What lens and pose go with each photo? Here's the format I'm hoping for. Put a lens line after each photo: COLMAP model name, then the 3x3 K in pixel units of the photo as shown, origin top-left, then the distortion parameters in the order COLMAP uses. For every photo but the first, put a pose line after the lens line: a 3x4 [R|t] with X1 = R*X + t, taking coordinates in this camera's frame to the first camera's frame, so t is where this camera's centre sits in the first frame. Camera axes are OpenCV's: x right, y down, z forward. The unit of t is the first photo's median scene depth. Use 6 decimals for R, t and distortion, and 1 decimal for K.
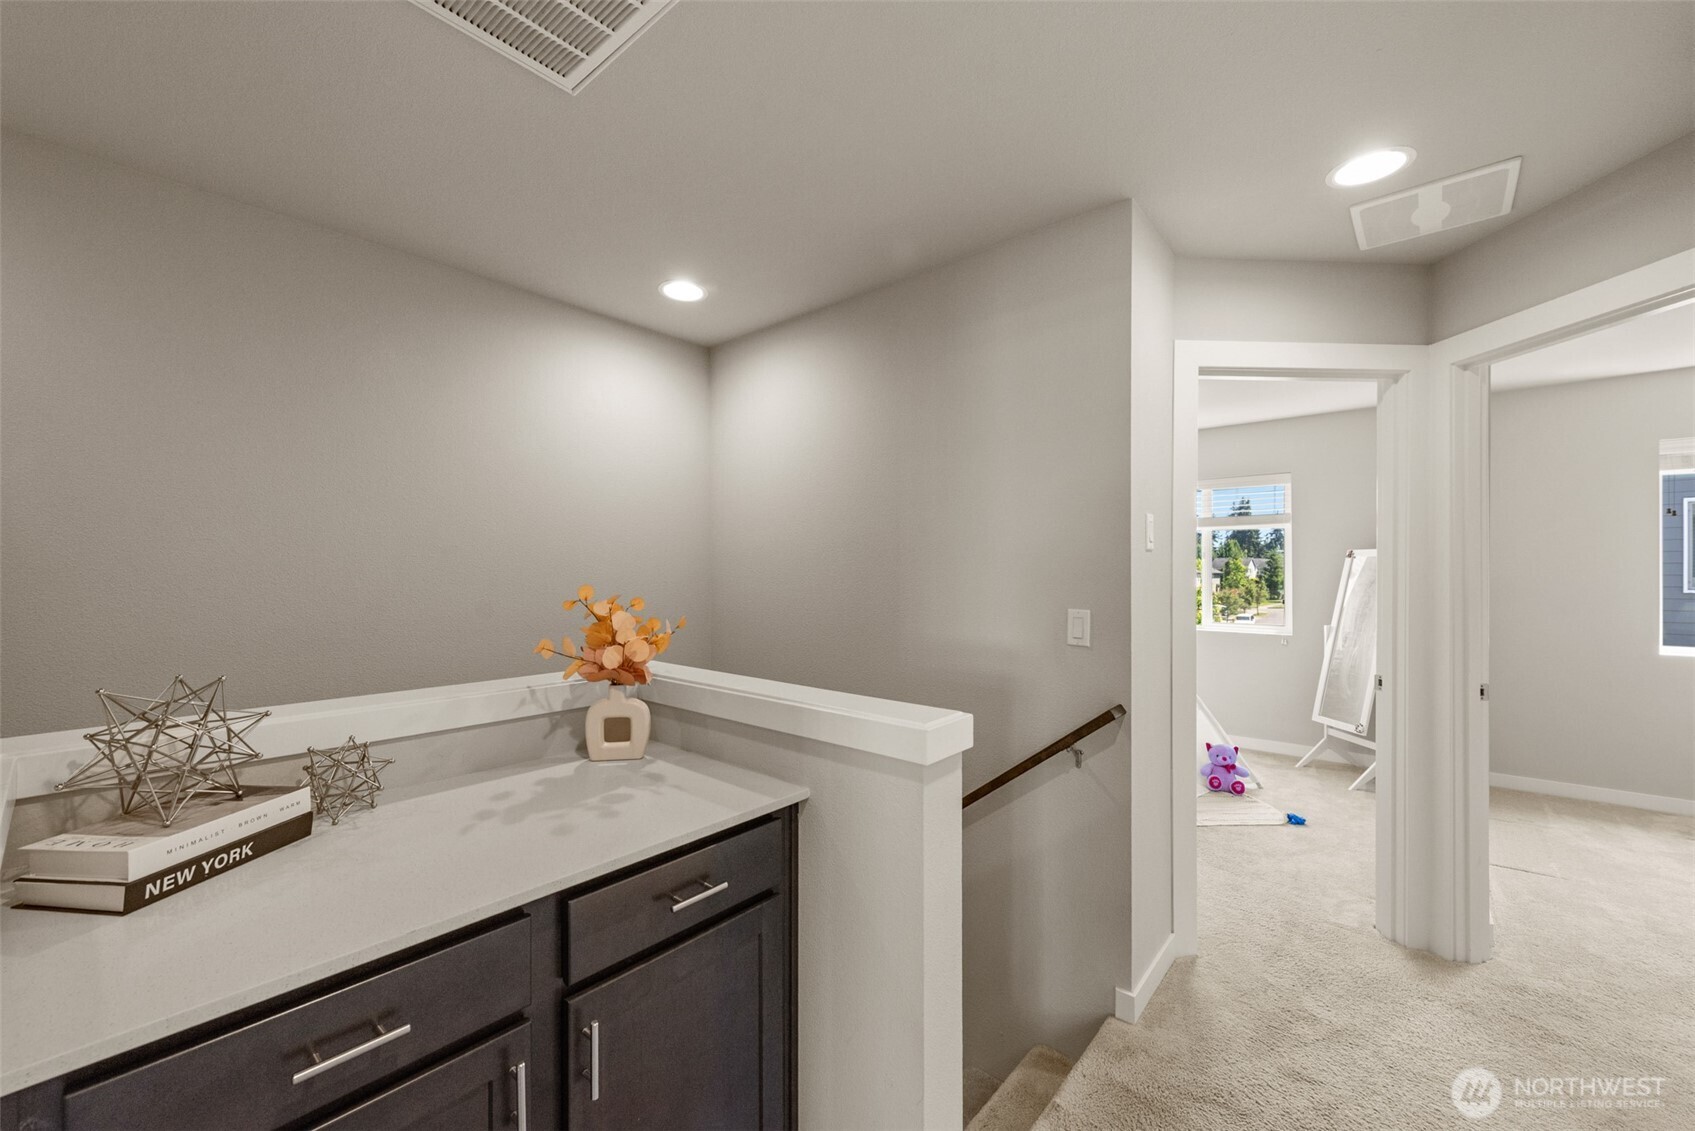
lens RADIAL K [[669.1, 0, 840.6], [0, 669.1, 565.6], [0, 0, 1]] dist [0.011215, -0.002080]
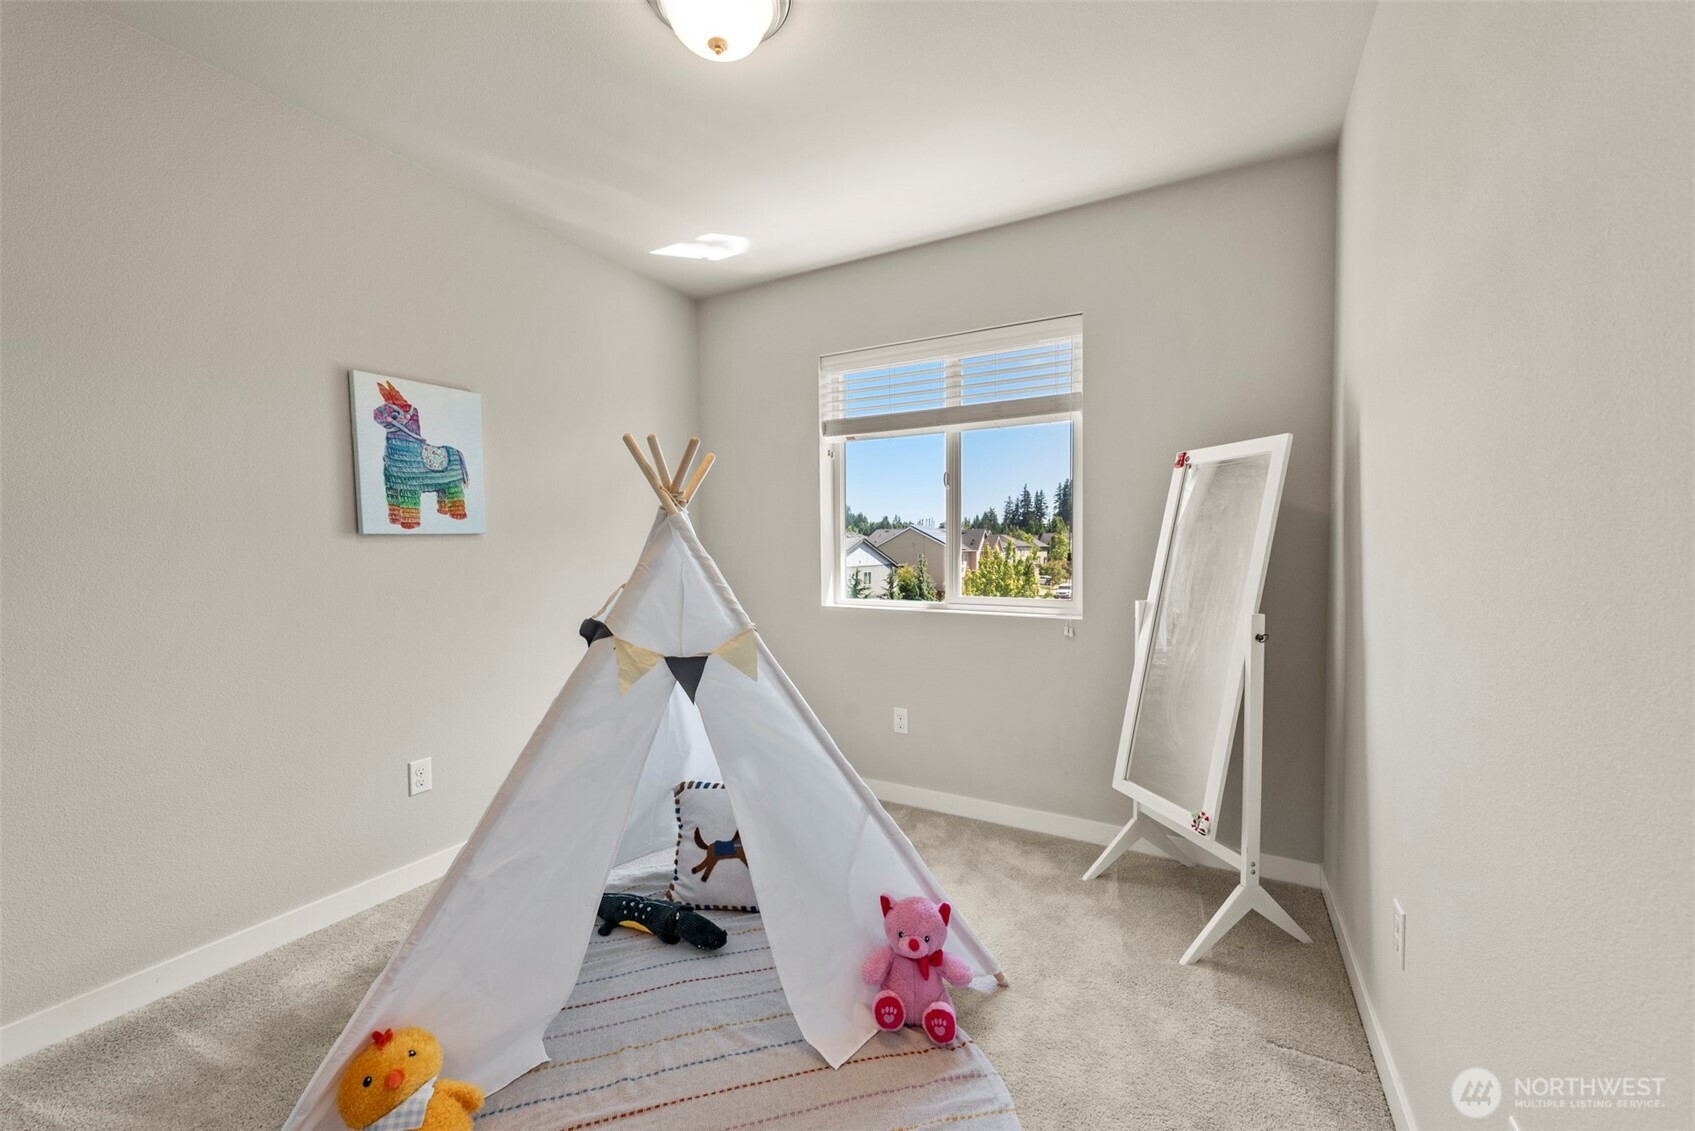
lens RADIAL K [[669.1, 0, 840.6], [0, 669.1, 565.6], [0, 0, 1]] dist [0.011215, -0.002080]
pose [[0.977034, -0.014999, 0.212556, 0.401637], [0.007584, 0.999335, 0.035660, 0.043630], [-0.212950, -0.033229, 0.976498, 0.564148]]
